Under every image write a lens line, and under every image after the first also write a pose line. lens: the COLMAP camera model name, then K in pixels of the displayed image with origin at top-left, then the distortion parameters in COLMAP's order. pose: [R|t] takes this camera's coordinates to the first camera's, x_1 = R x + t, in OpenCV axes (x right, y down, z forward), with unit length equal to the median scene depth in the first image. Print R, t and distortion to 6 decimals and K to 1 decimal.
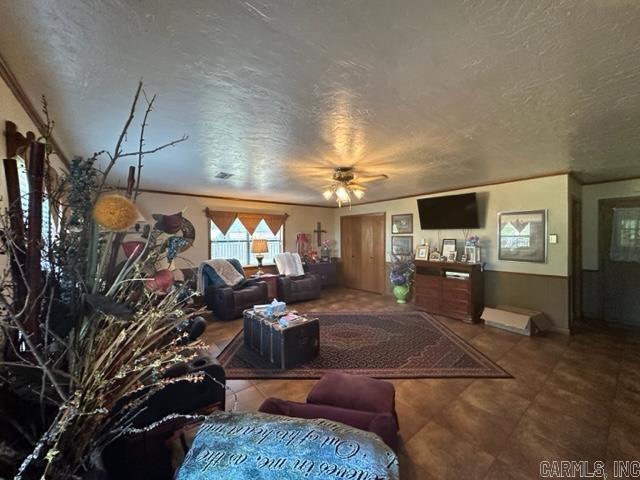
lens RADIAL K [[254.9, 0, 320.9], [0, 254.9, 238.2], [0, 0, 1]] dist [-0.000608, -0.000296]
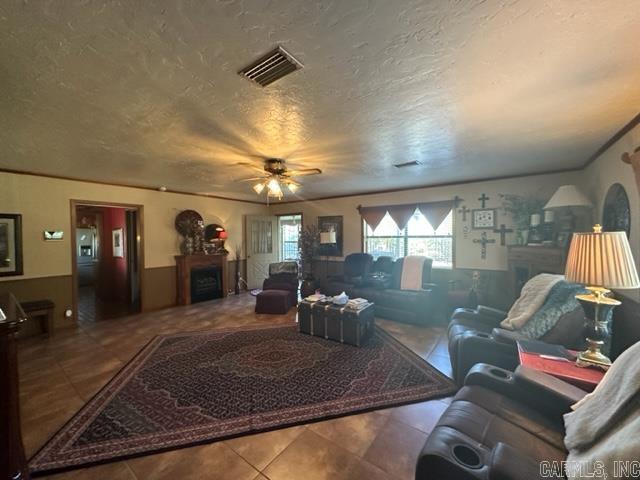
lens RADIAL K [[254.9, 0, 320.4], [0, 254.9, 238.9], [0, 0, 1]] dist [-0.000608, -0.000296]
pose [[-0.966548, 0.016301, -0.255968, 0.180063], [0.010587, 0.999663, 0.023687, -0.009881], [0.256268, 0.020184, -0.966395, 2.028887]]
